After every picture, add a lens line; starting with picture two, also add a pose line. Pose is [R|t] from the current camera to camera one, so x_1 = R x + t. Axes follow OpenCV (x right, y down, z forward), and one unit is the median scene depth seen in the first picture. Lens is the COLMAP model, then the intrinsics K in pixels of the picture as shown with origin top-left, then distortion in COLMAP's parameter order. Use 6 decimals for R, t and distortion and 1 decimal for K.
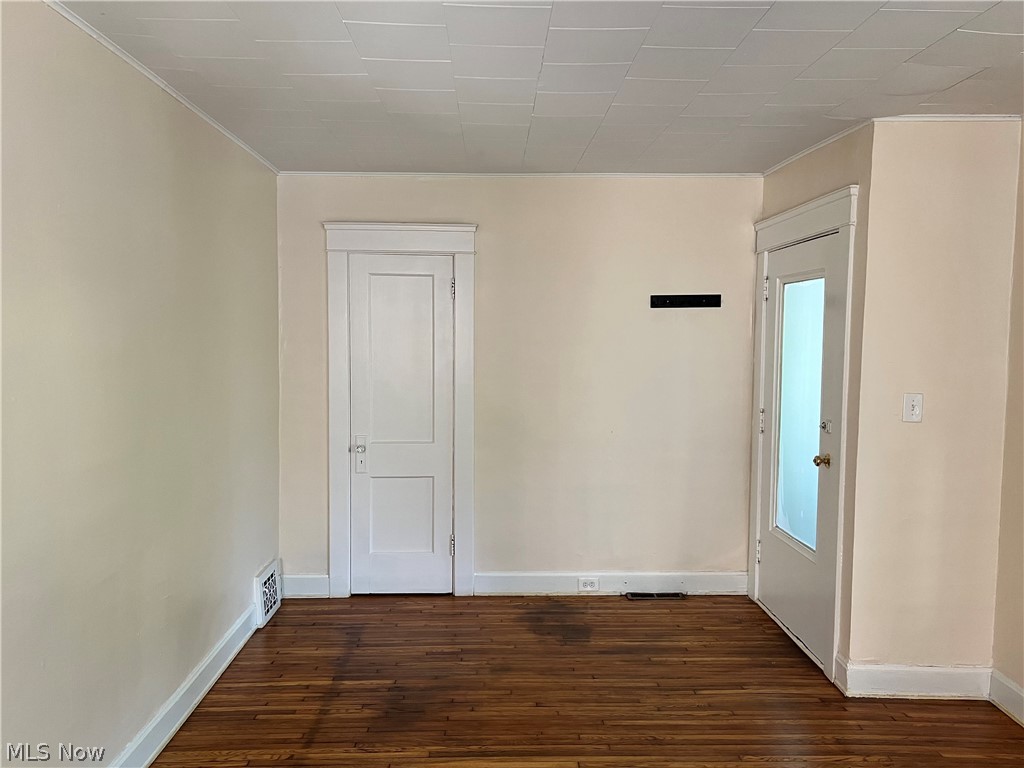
lens RADIAL K [[764.1, 0, 513.9], [0, 764.1, 382.7], [0, 0, 1]] dist [0.057785, -0.070267]
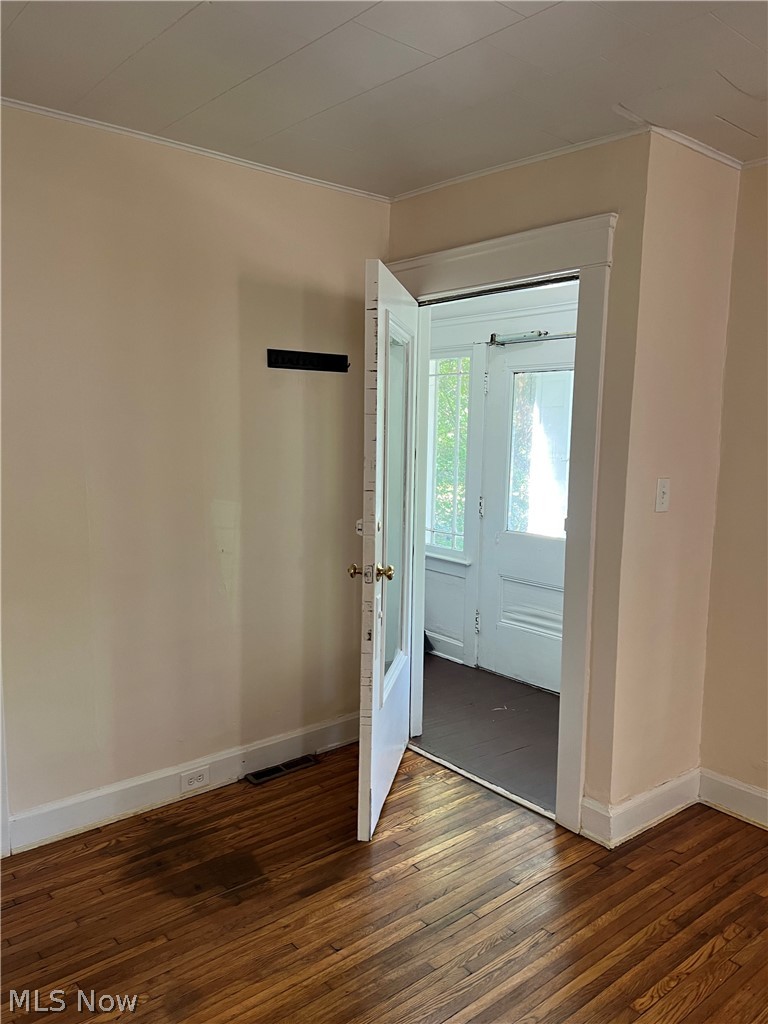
lens RADIAL K [[764.1, 0, 385.2], [0, 764.1, 518.8], [0, 0, 1]] dist [0.057785, -0.070267]
pose [[0.777081, -0.068263, 0.625688, -0.192587], [0.028144, 0.996875, 0.073805, -0.009612], [-0.628772, -0.039743, 0.776574, 0.409832]]
